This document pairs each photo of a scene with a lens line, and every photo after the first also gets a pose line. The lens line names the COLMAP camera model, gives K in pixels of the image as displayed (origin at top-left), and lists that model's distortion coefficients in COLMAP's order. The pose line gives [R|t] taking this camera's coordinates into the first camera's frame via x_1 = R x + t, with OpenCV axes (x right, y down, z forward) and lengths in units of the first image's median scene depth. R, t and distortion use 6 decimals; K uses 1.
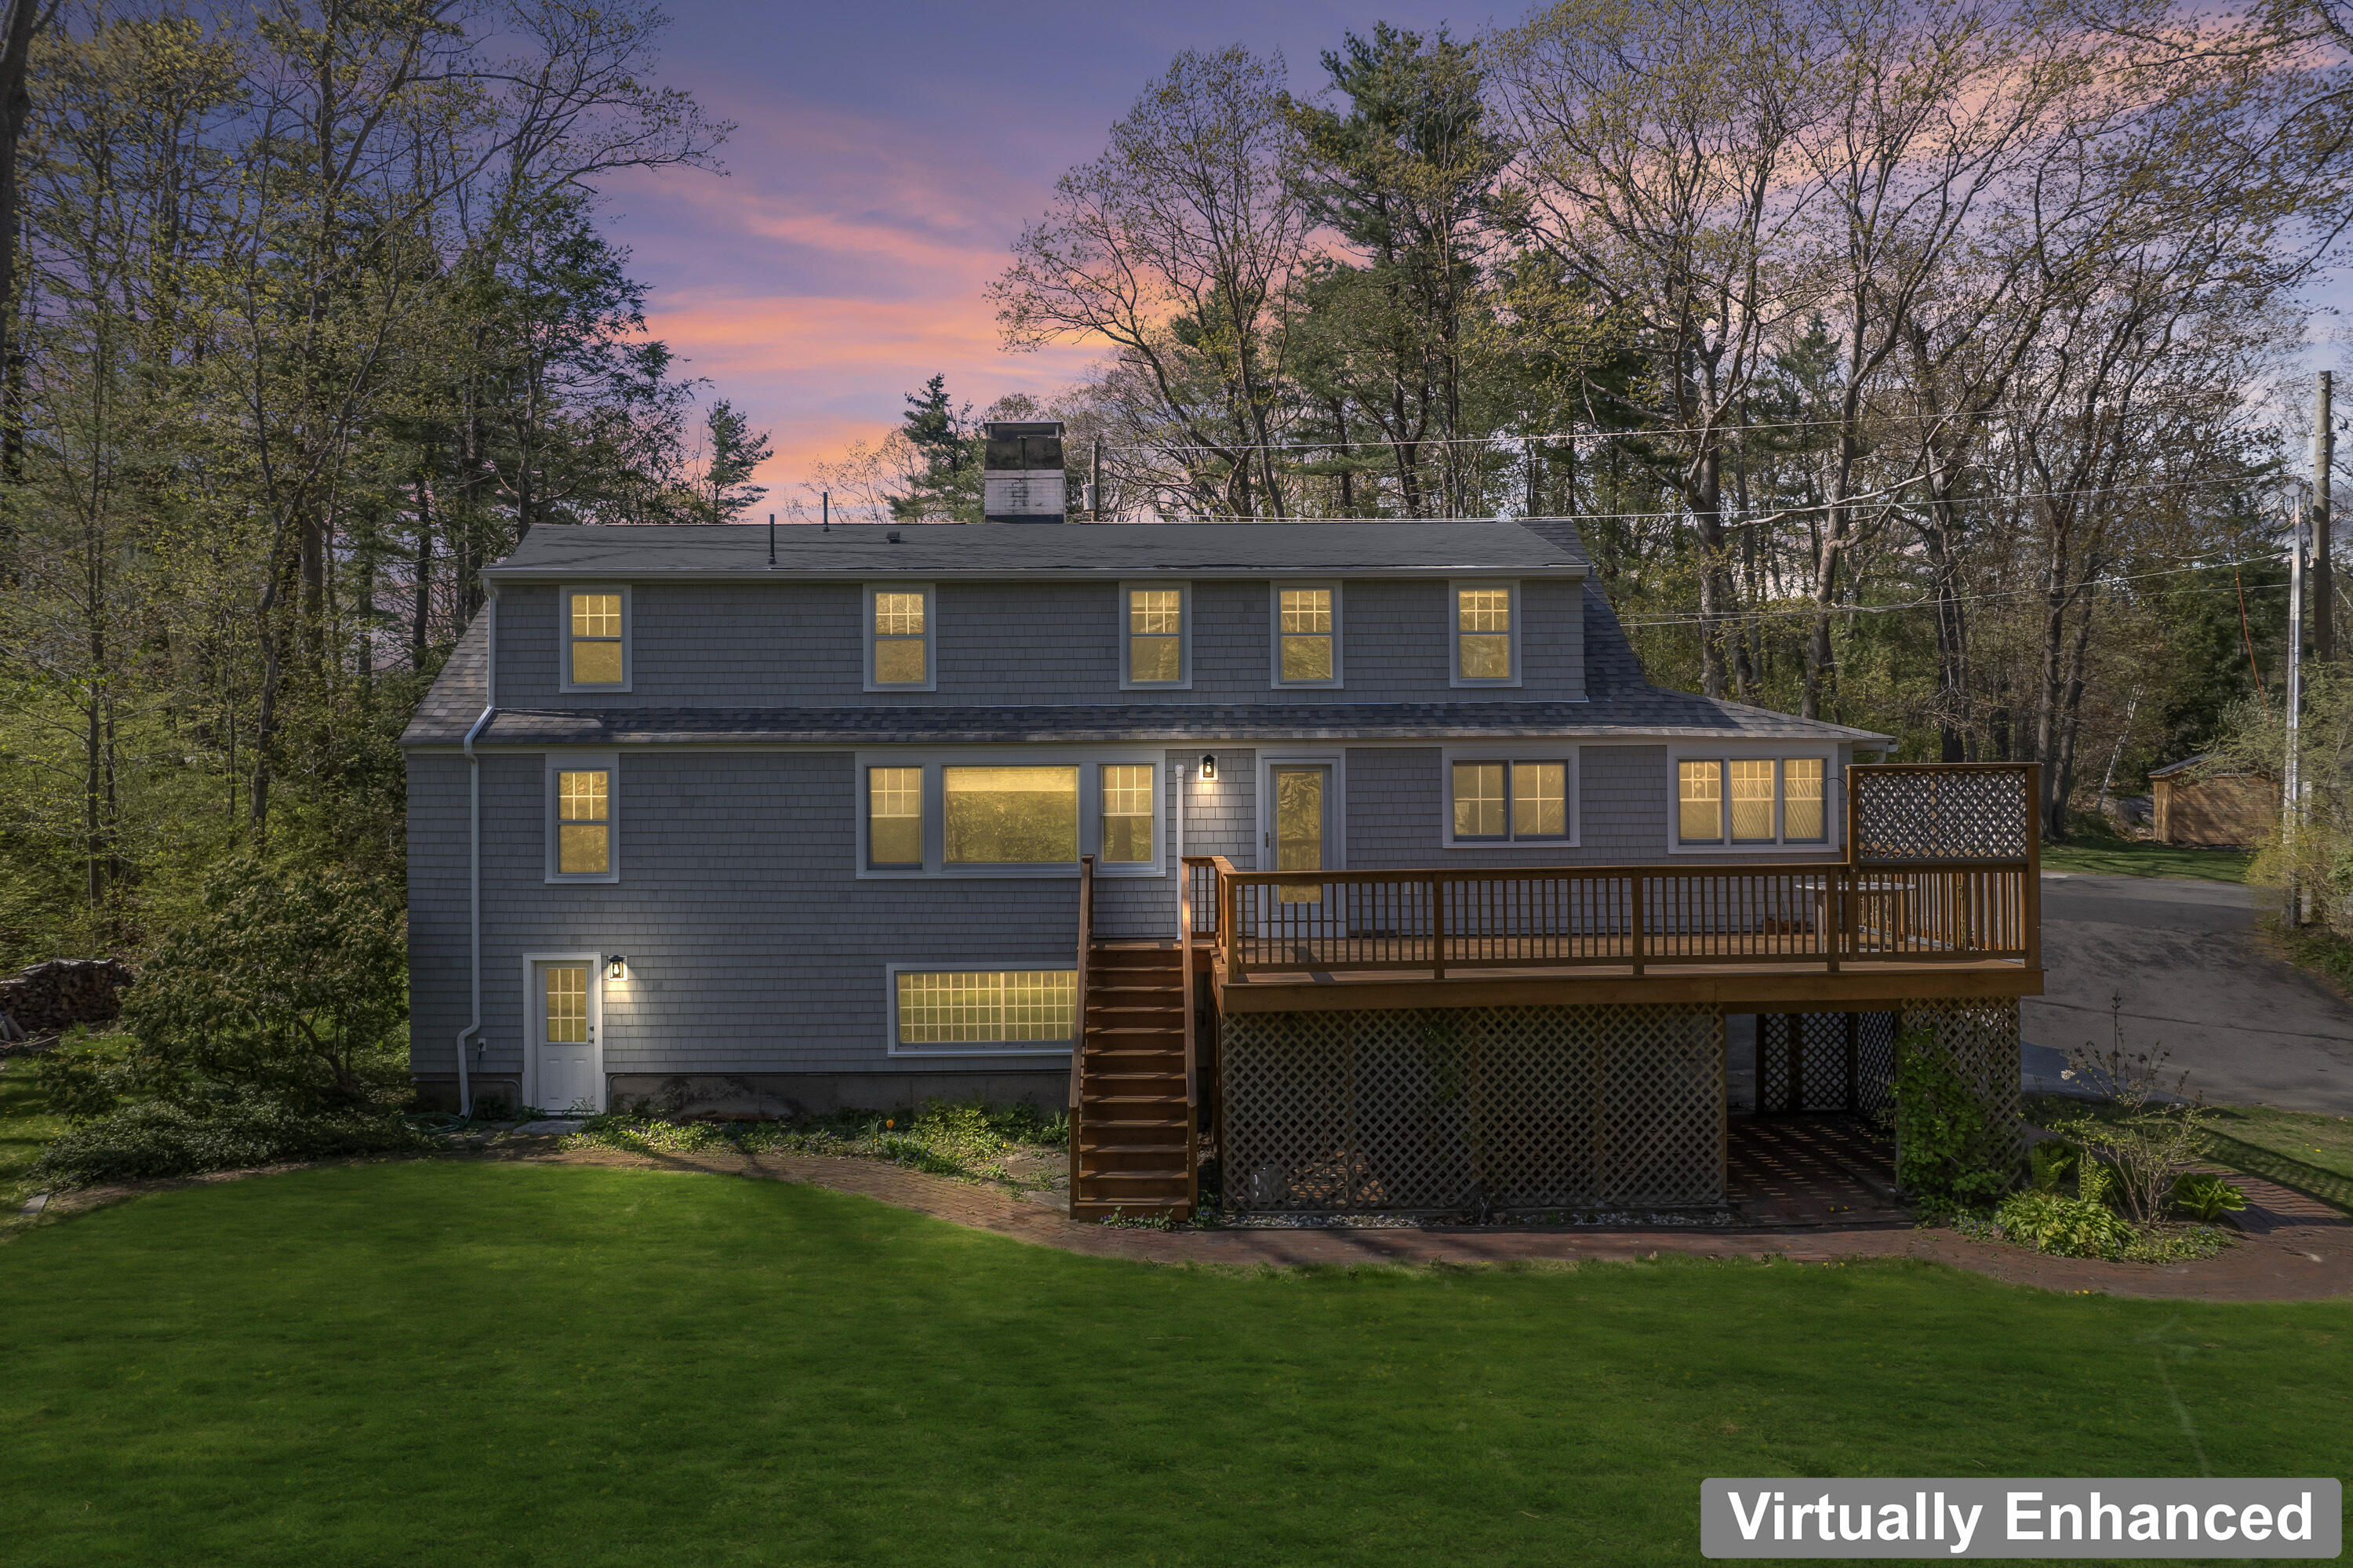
lens RADIAL K [[1525.2, 0, 1168.9], [0, 1525.2, 782.0], [0, 0, 1]] dist [-0.065867, 0.060717]
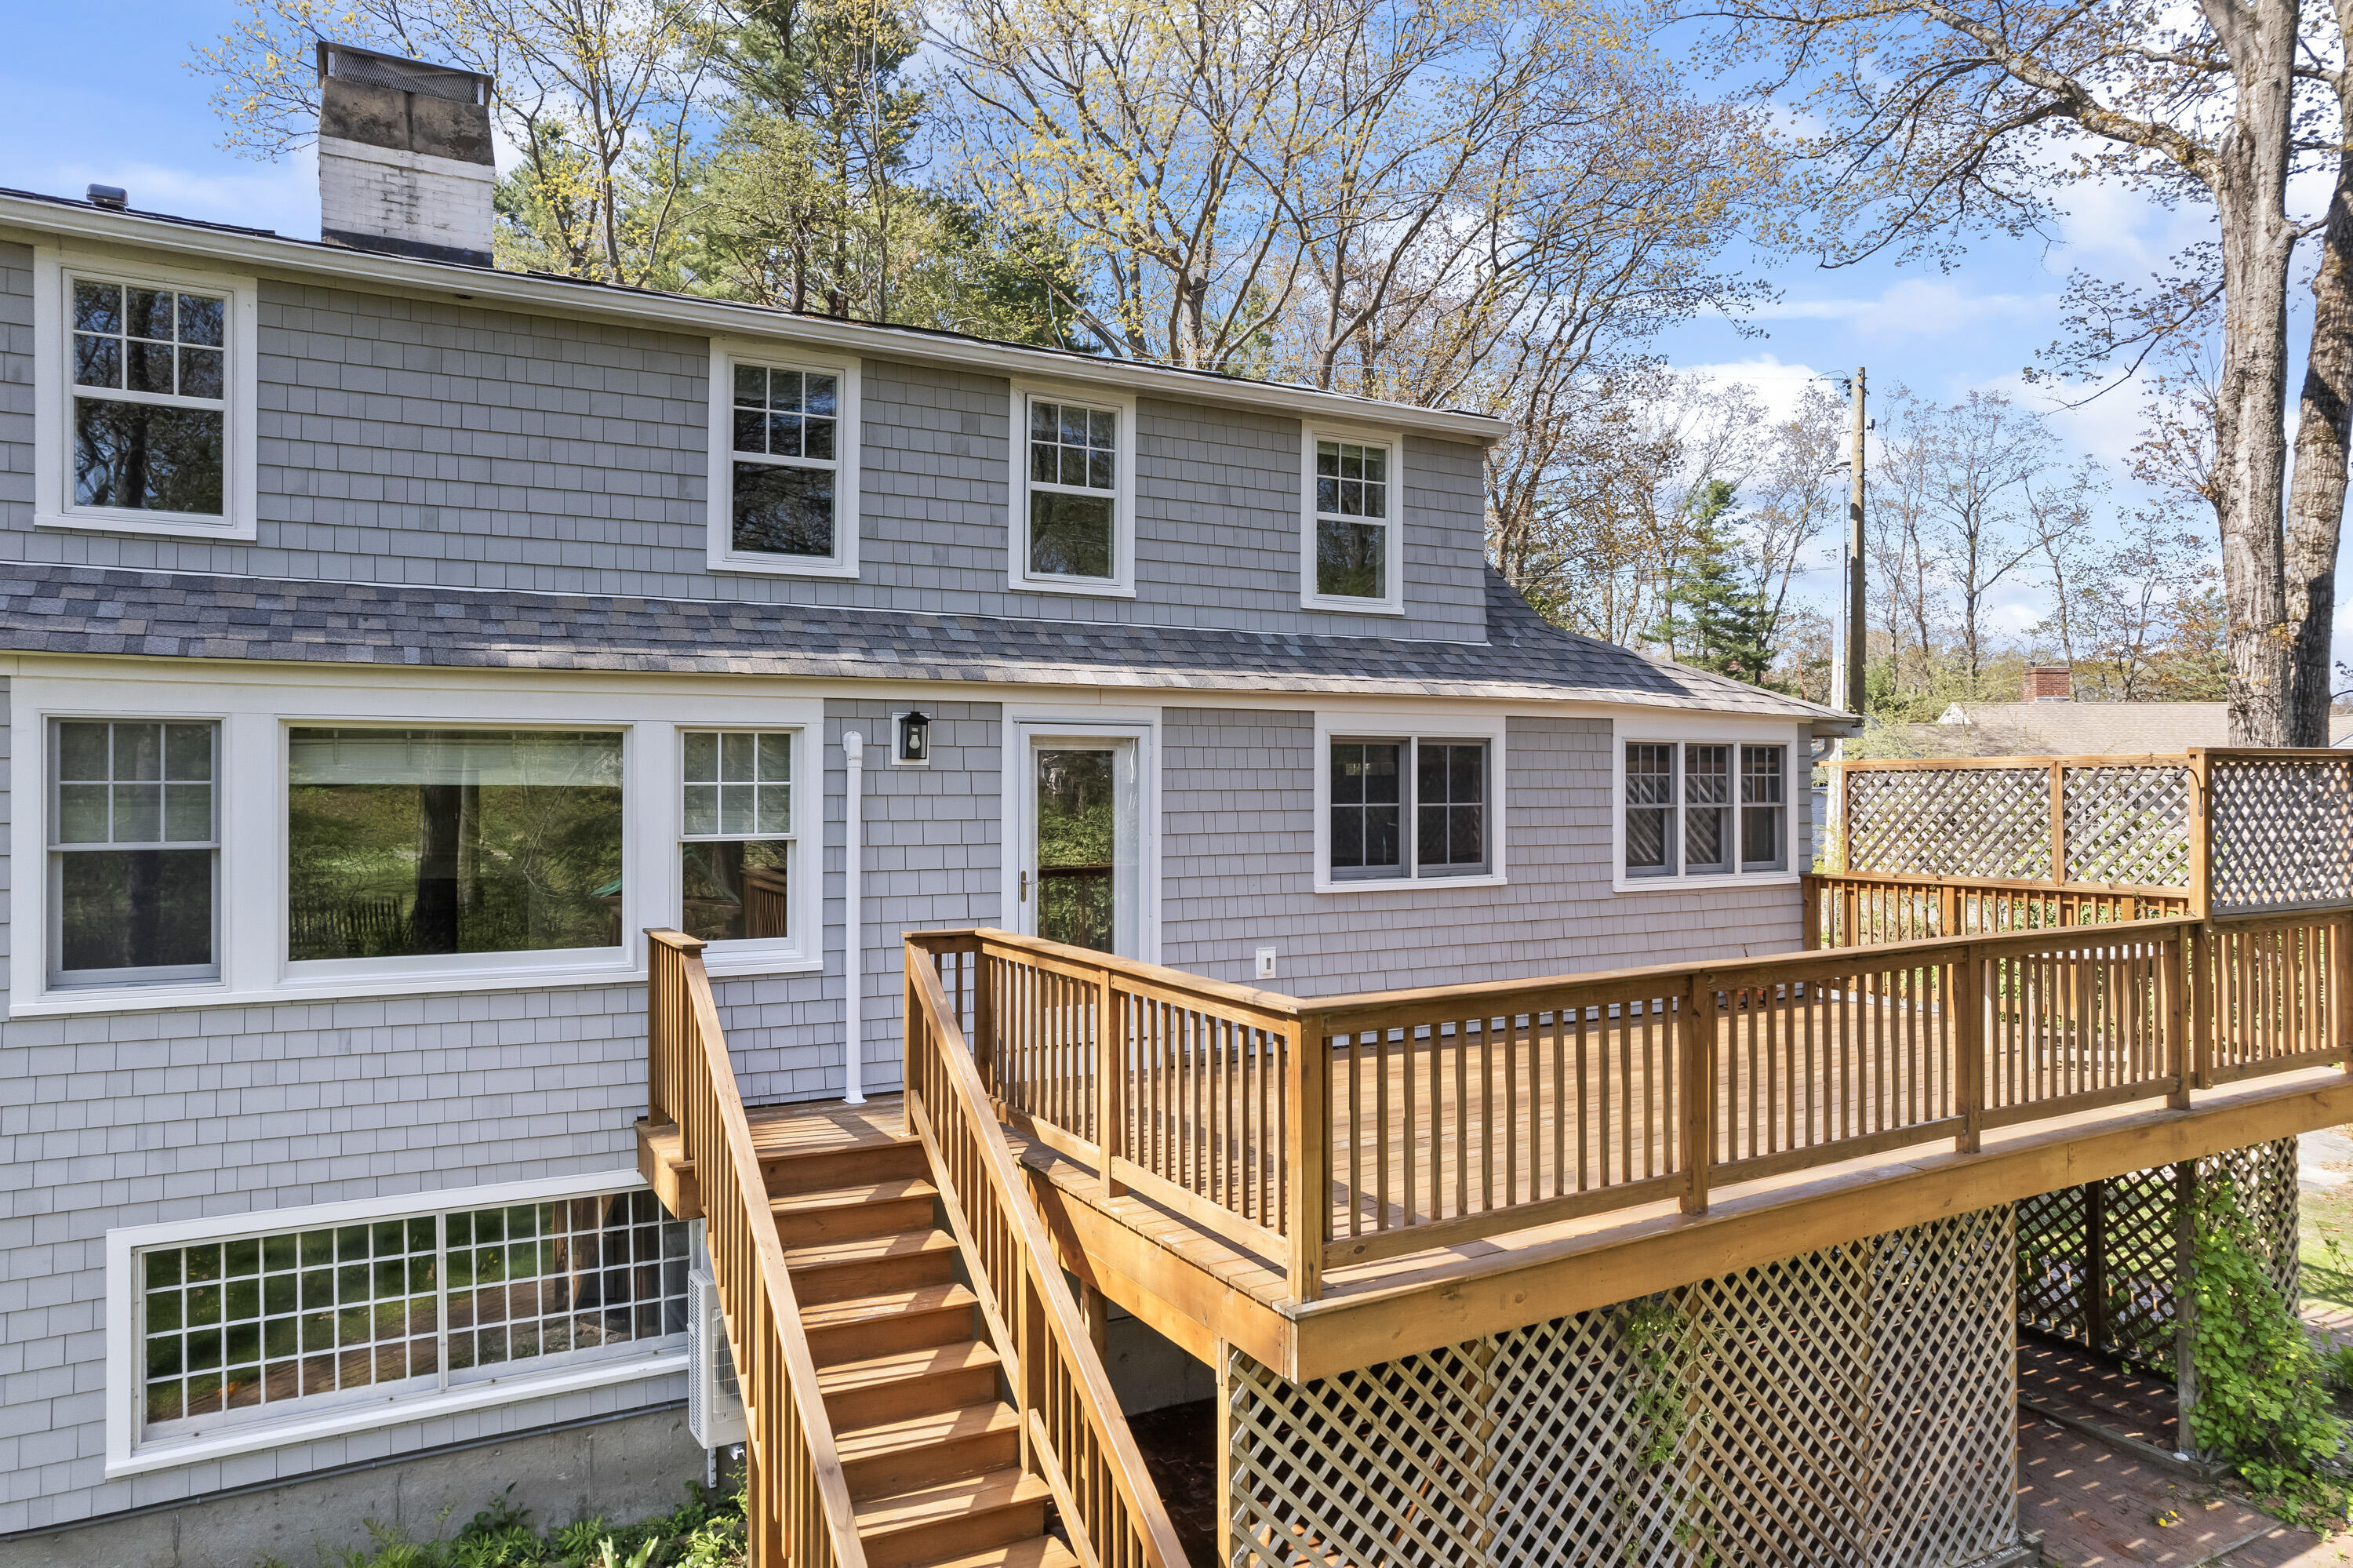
lens RADIAL K [[1508.7, 0, 1176.5], [0, 1508.7, 784.0], [0, 0, 1]] dist [-0.067860, 0.064160]
pose [[0.879964, 0.006304, 0.474999, -0.156972], [-0.005812, 0.999980, -0.002504, 0.006917], [-0.475006, -0.000557, 0.879983, 0.672415]]
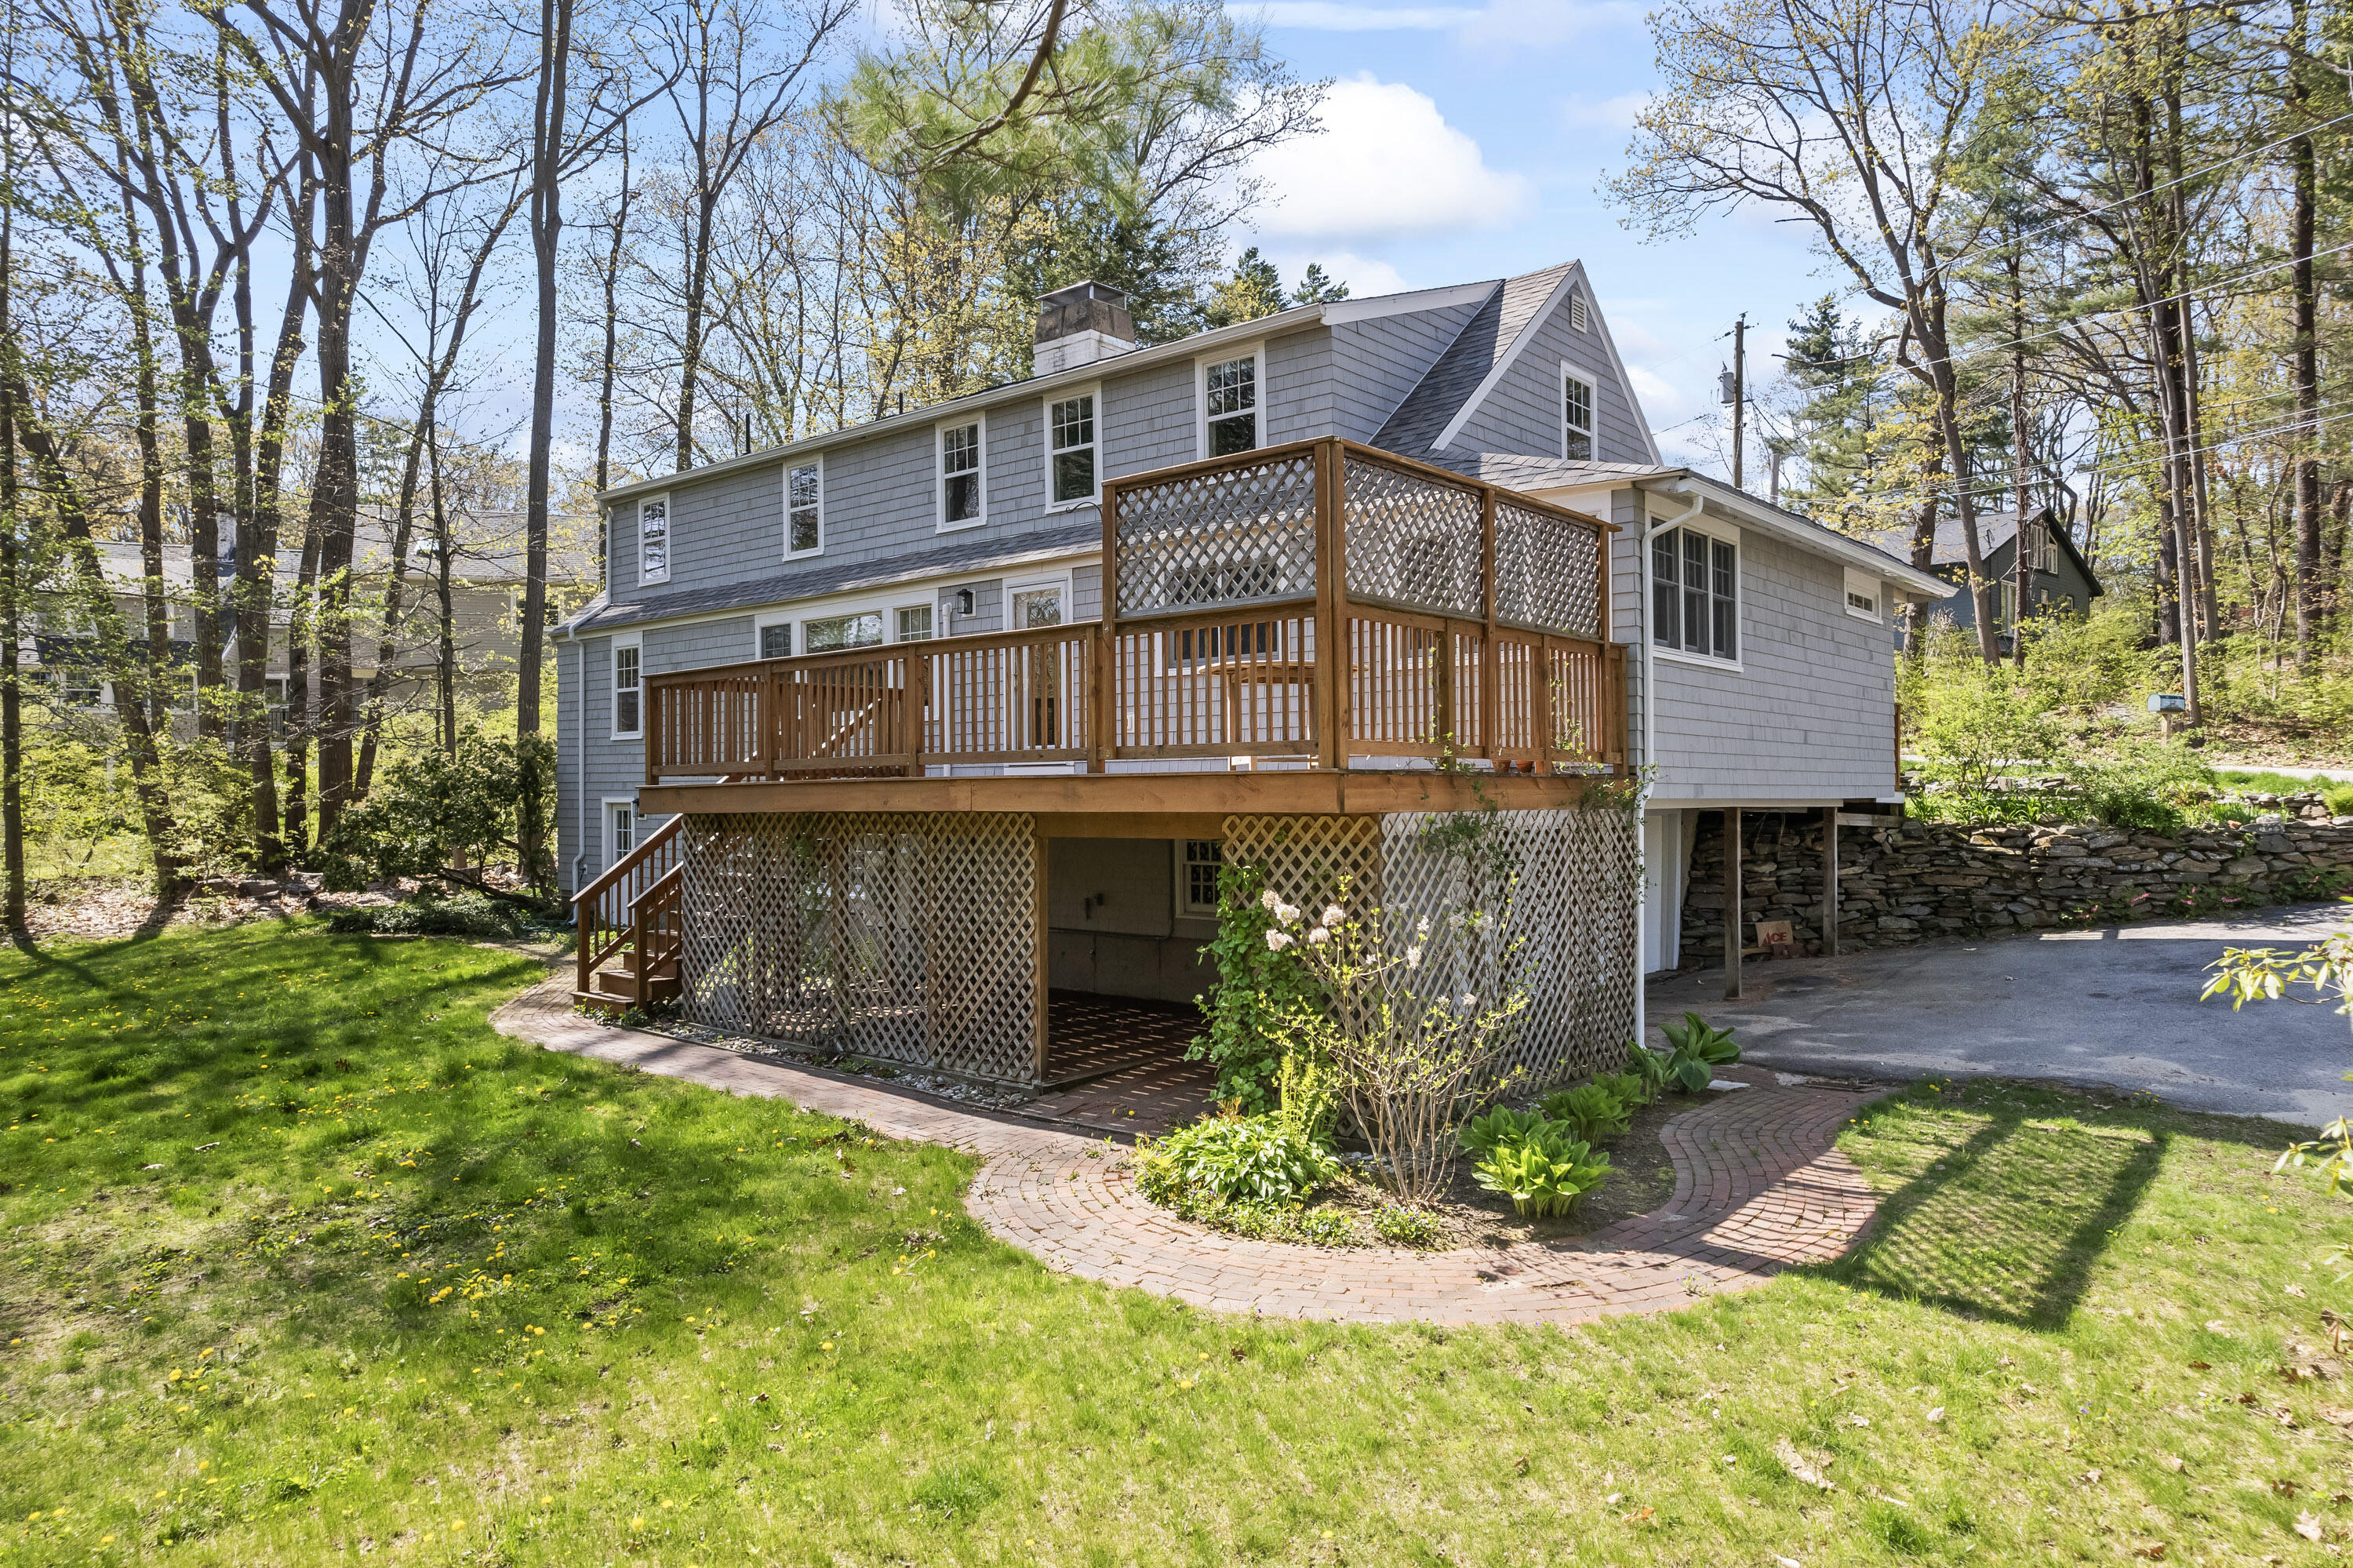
lens RADIAL K [[1525.2, 0, 1168.9], [0, 1525.2, 782.0], [0, 0, 1]] dist [-0.065867, 0.060717]
pose [[0.746799, -0.002700, -0.665045, 0.933512], [0.002891, 0.999995, -0.000814, 0.128387], [0.665044, -0.001315, 0.746803, 0.467695]]
